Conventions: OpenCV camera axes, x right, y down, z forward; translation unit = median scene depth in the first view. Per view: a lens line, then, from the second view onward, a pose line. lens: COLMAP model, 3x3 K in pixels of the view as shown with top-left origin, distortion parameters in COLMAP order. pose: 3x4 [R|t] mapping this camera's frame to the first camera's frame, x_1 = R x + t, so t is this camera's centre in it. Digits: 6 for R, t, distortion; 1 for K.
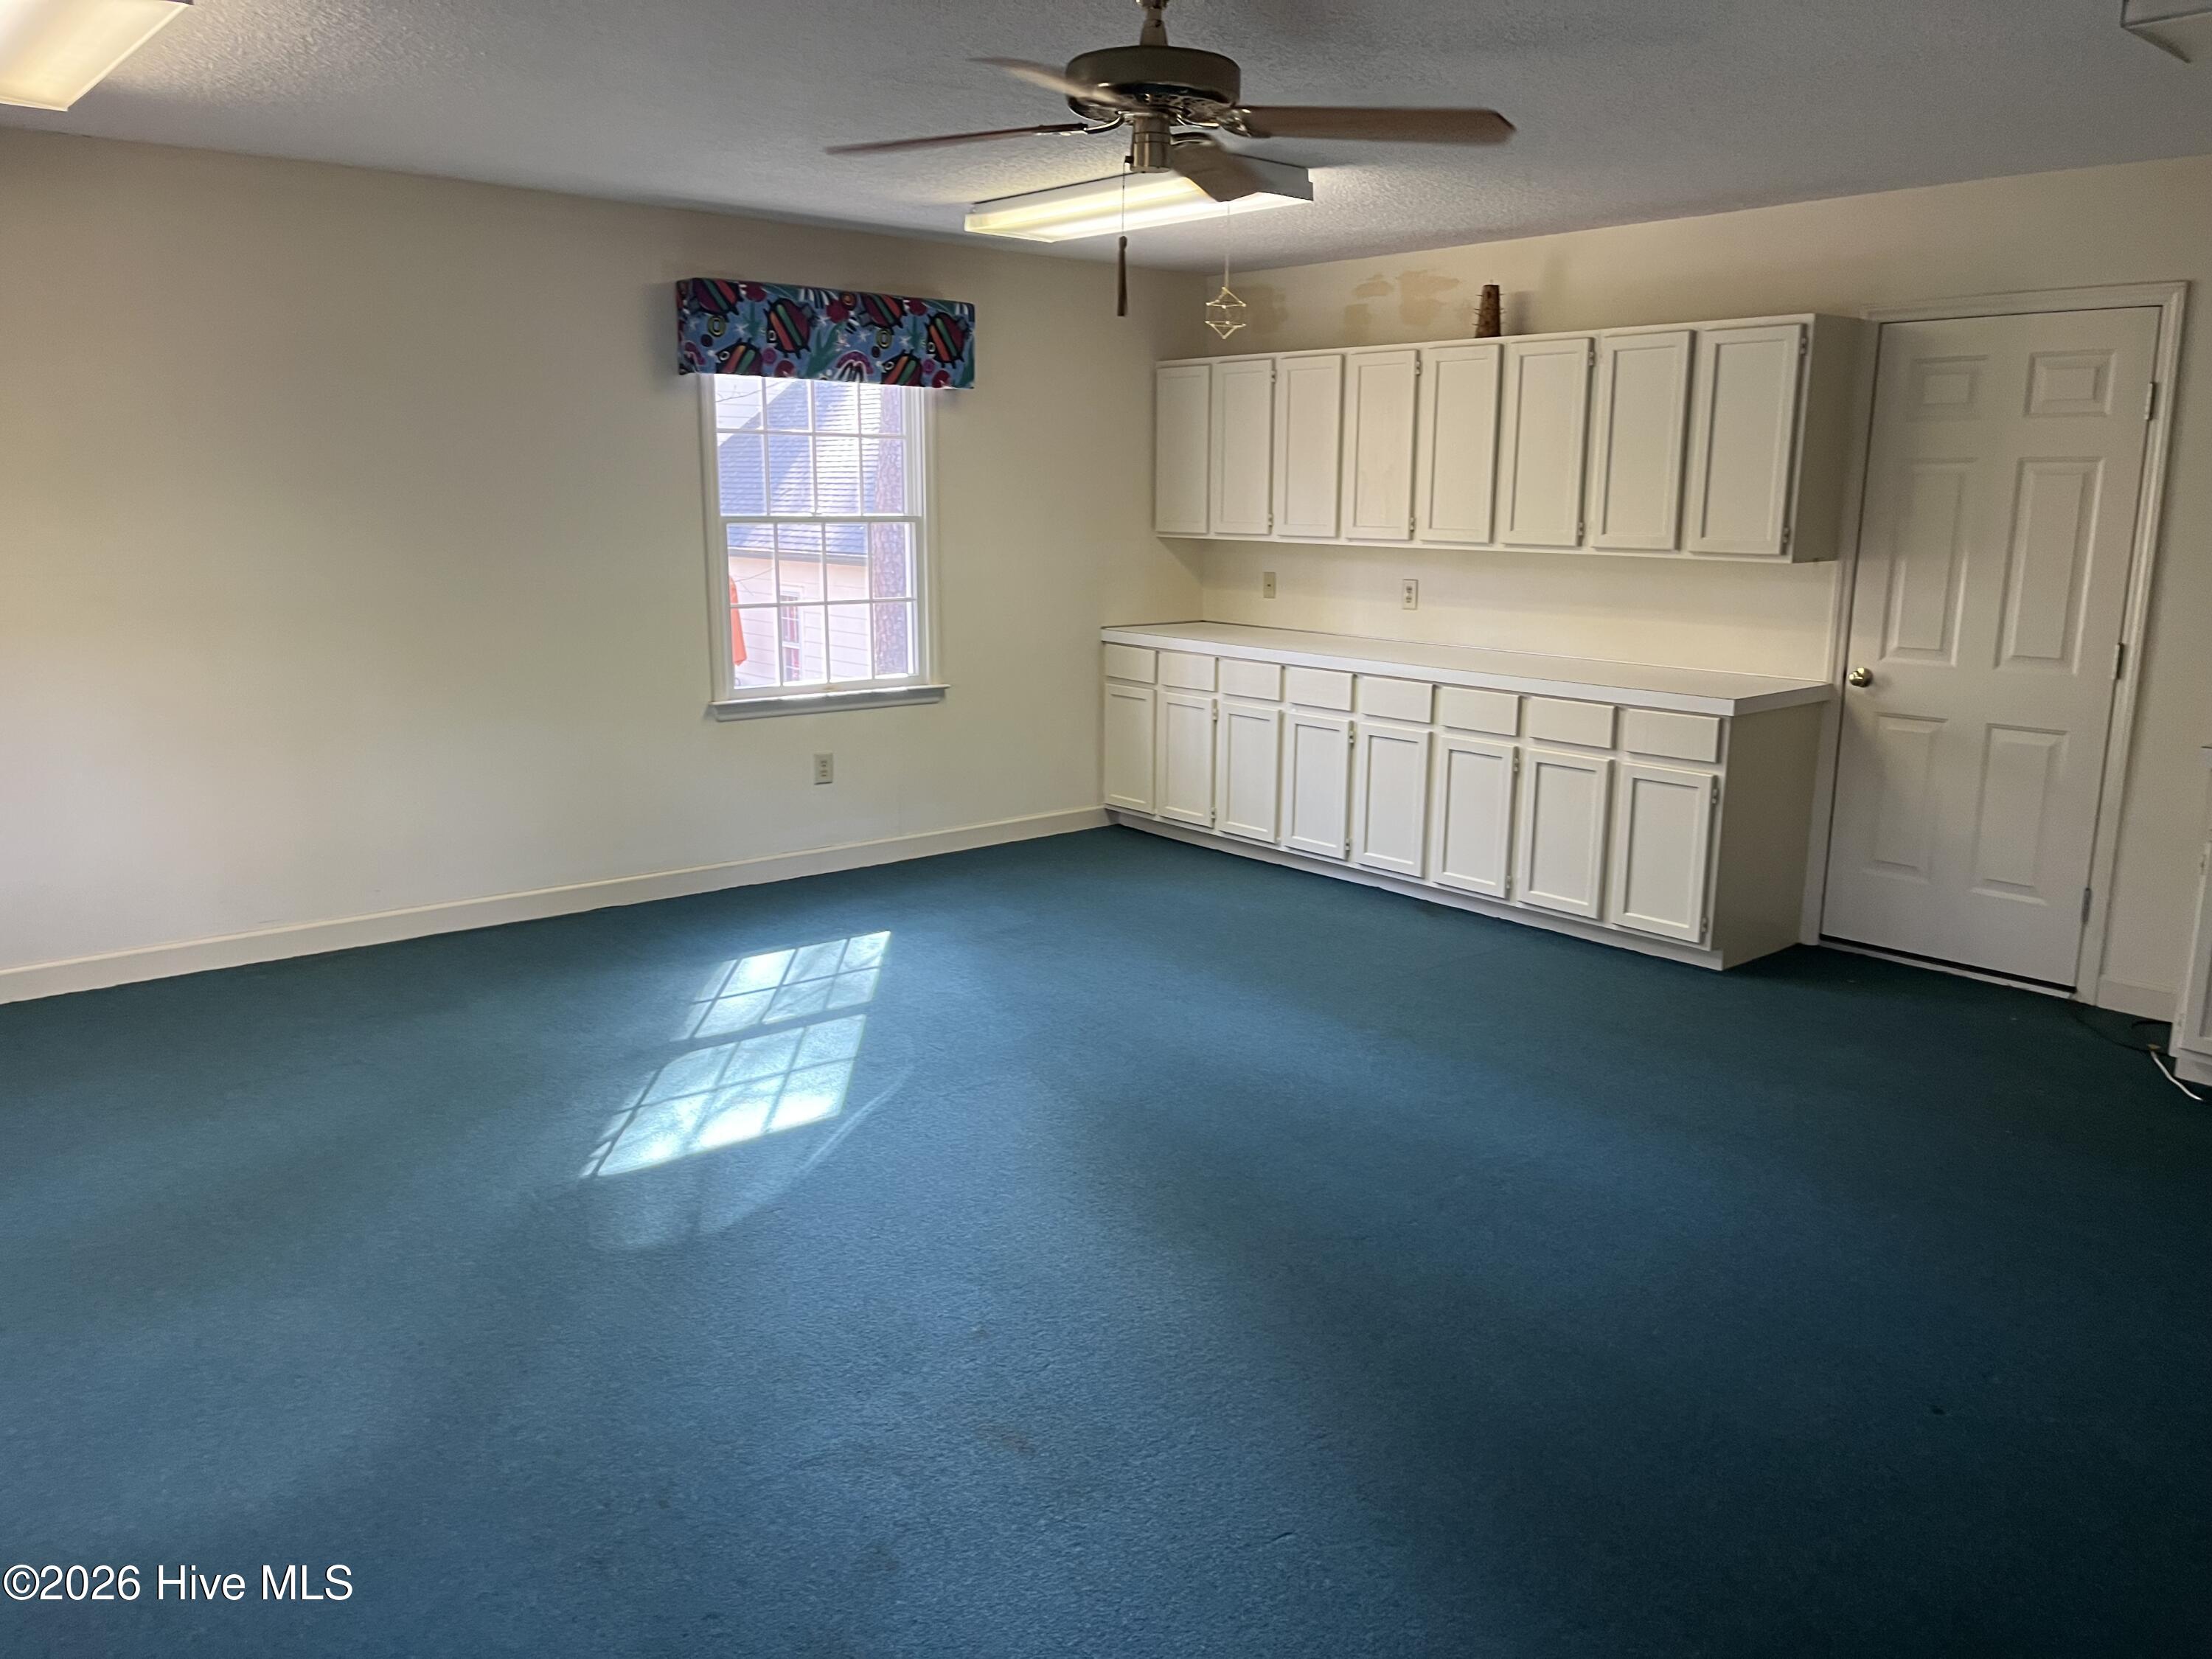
lens RADIAL K [[1684.2, 0, 1103.0], [0, 1684.2, 831.8], [0, 0, 1]] dist [0.030992, -0.023574]
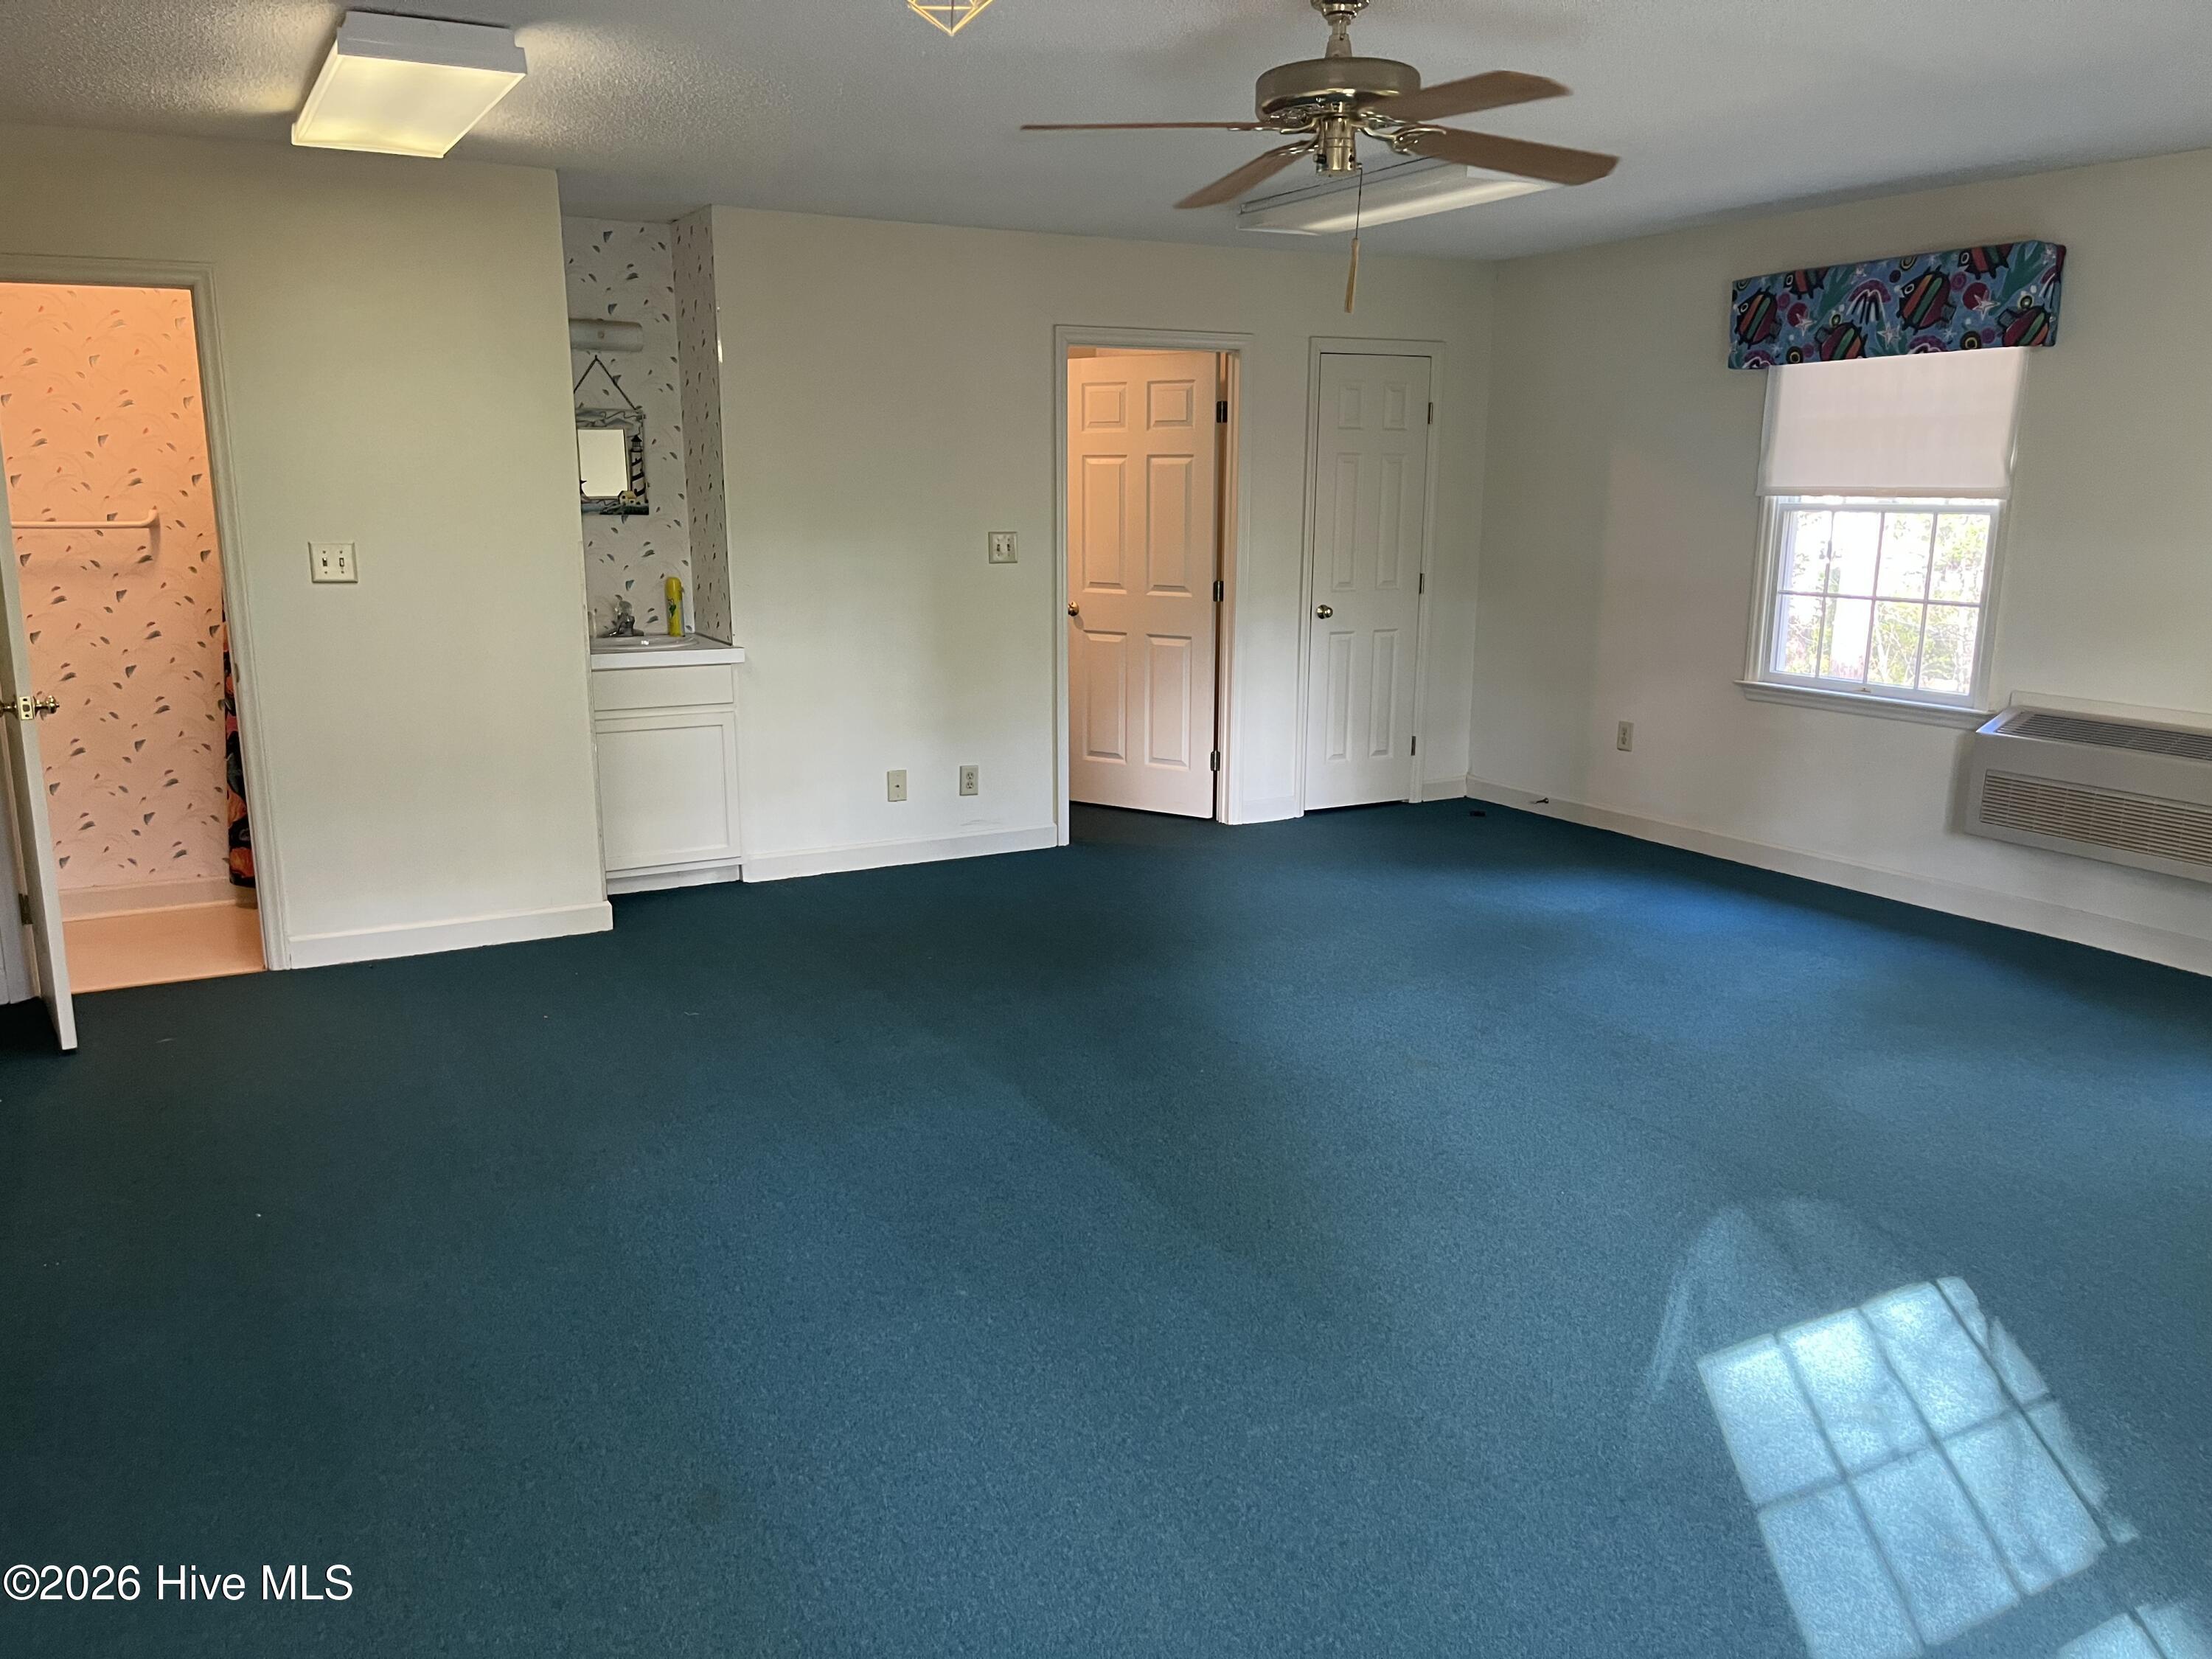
lens RADIAL K [[1684.2, 0, 1104.1], [0, 1684.2, 830.4], [0, 0, 1]] dist [0.030992, -0.023574]
pose [[-0.977462, -0.051395, 0.204758, -0.049428], [0.037190, 0.912824, 0.406656, -0.328617], [-0.207808, 0.405106, -0.890340, 1.589591]]
